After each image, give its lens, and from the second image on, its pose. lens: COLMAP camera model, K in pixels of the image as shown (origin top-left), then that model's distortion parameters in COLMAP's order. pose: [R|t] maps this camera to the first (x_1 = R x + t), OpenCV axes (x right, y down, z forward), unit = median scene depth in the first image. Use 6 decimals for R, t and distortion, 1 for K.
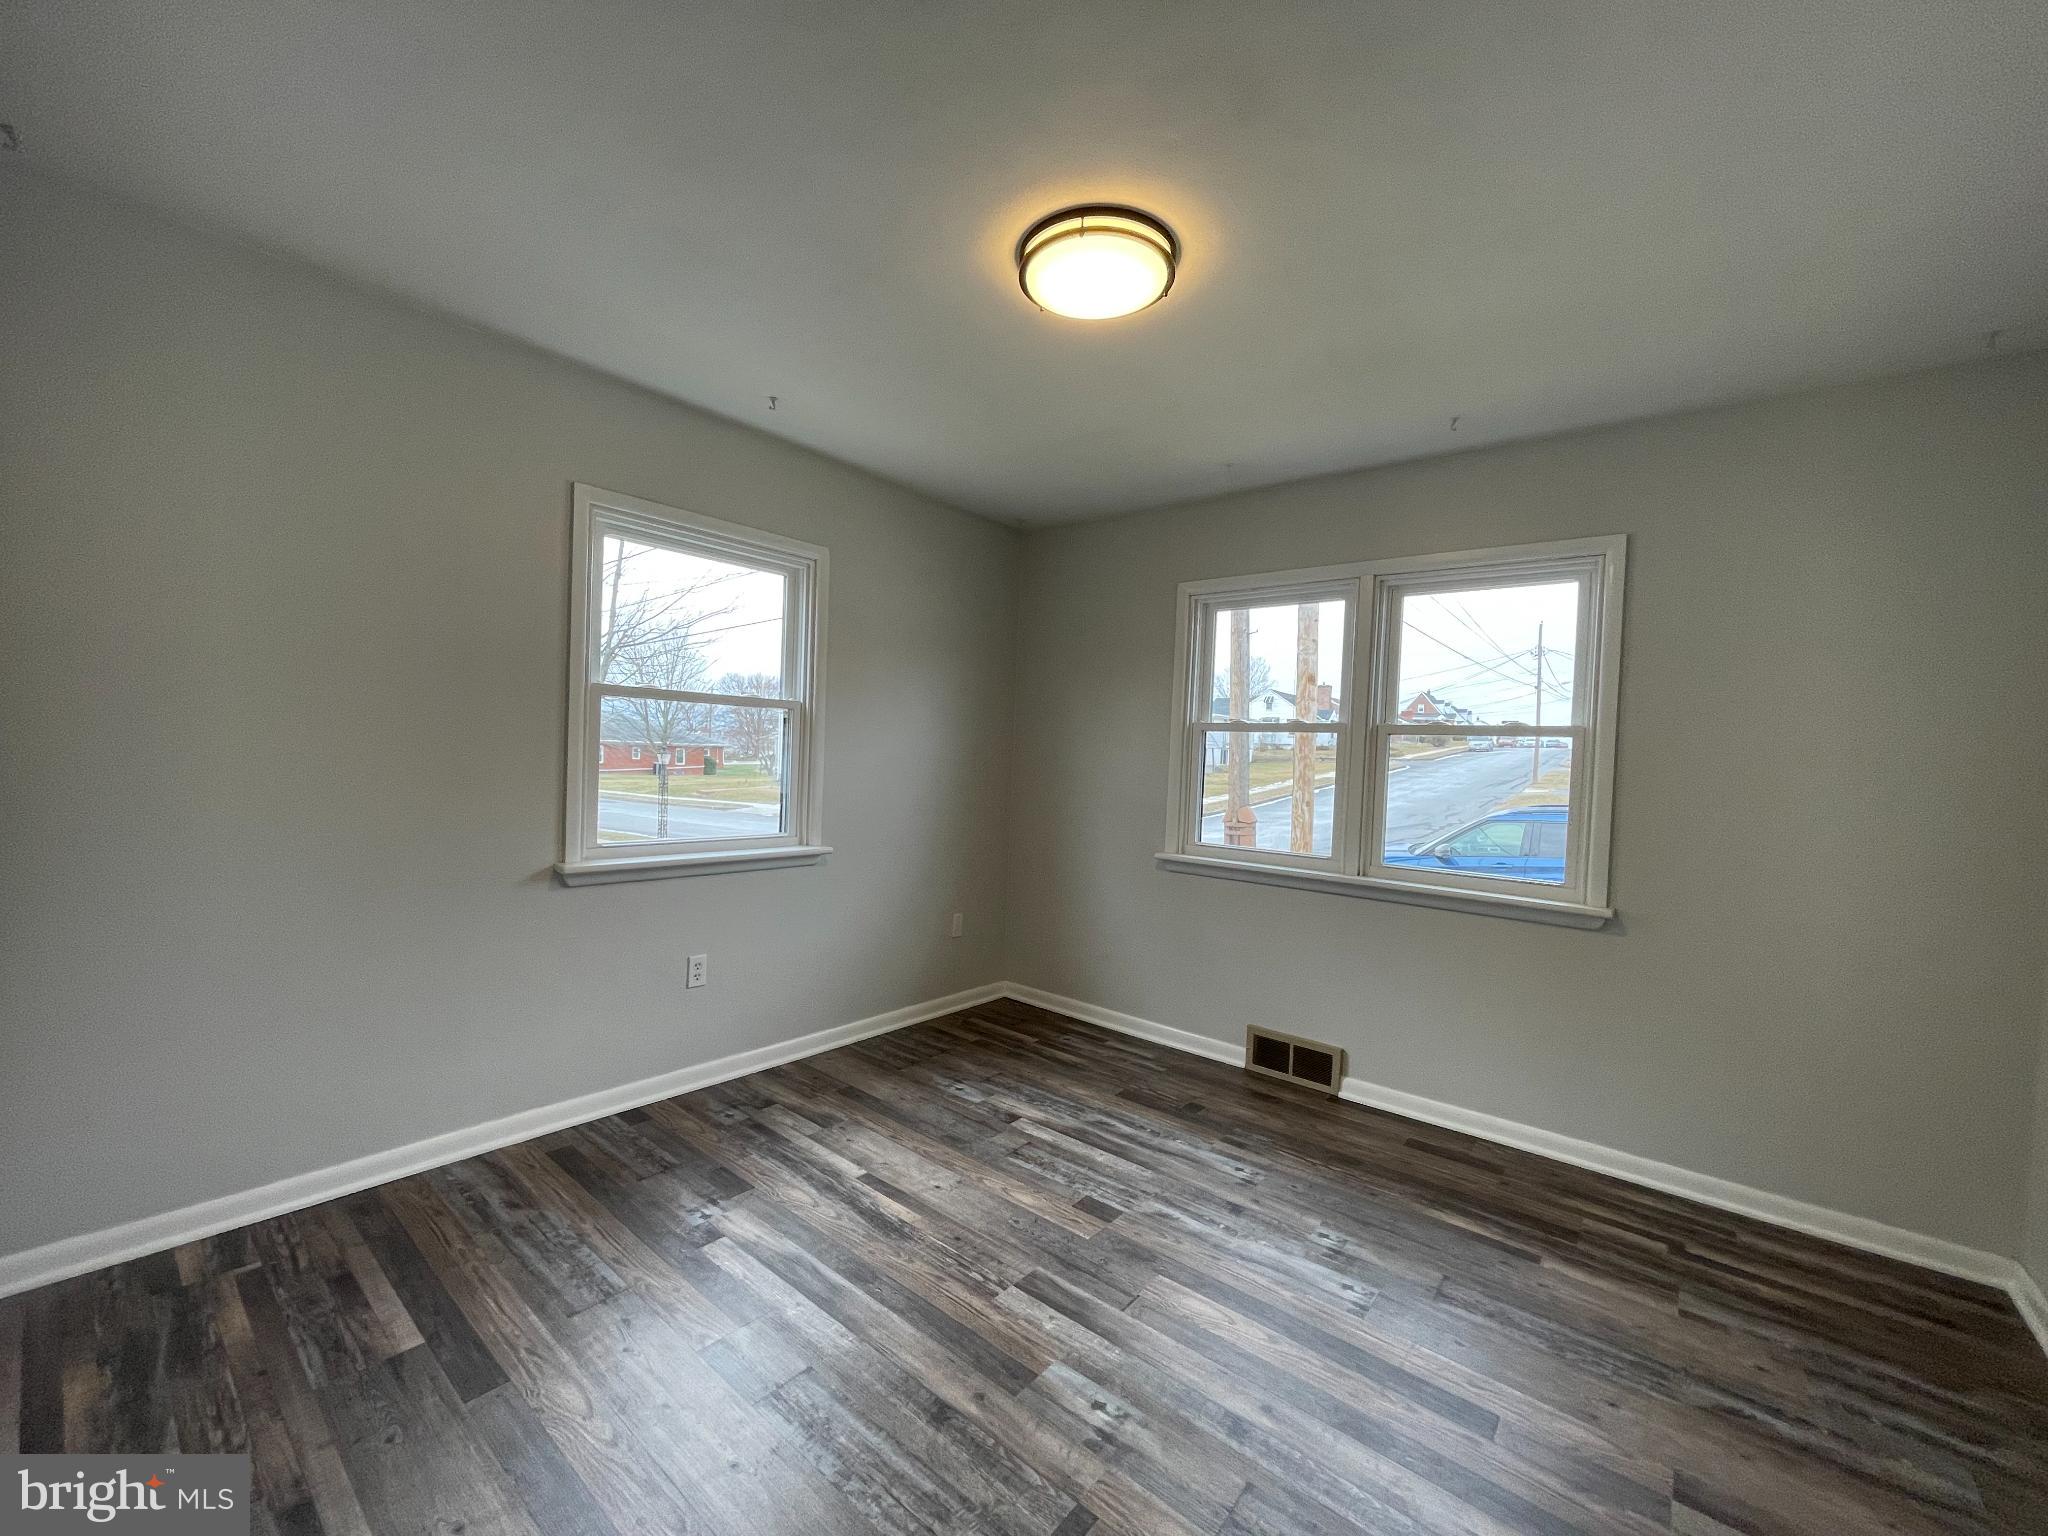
lens RADIAL K [[822.1, 0, 1015.2], [0, 822.1, 769.4], [0, 0, 1]] dist [-0.002055, -0.000298]
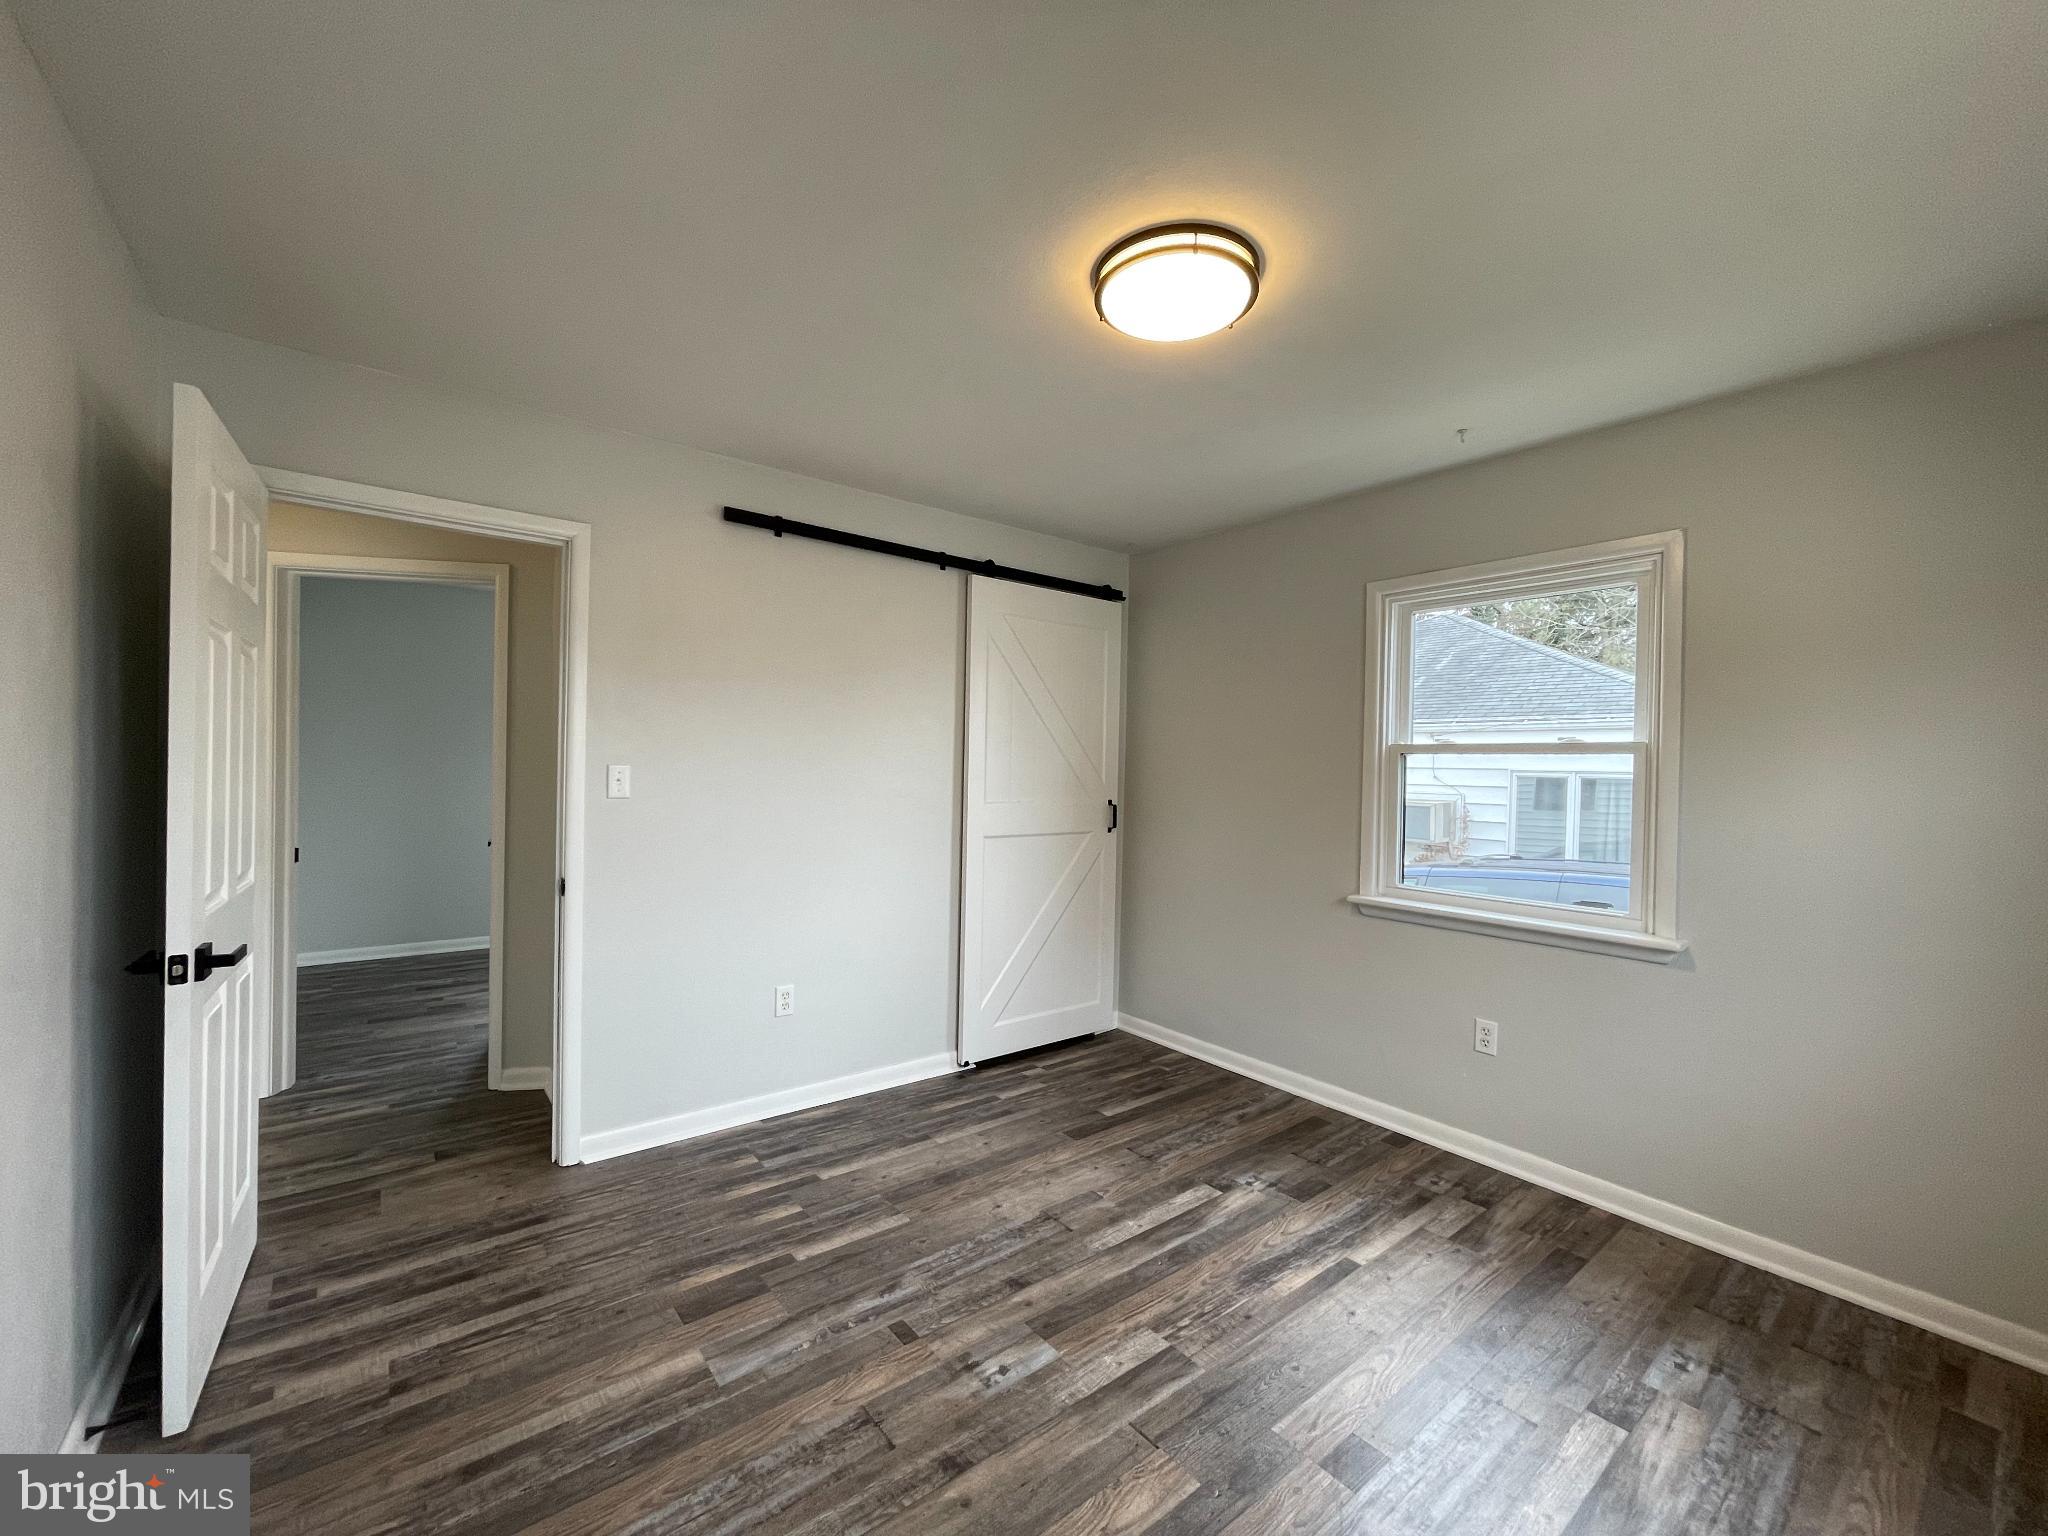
lens RADIAL K [[822.1, 0, 1013.4], [0, 822.1, 777.3], [0, 0, 1]] dist [-0.002055, -0.000298]
pose [[-0.208674, -0.036352, -0.977309, 1.044046], [-0.050144, 0.998392, -0.026430, -0.000025], [0.976699, 0.043491, -0.210161, 1.039957]]
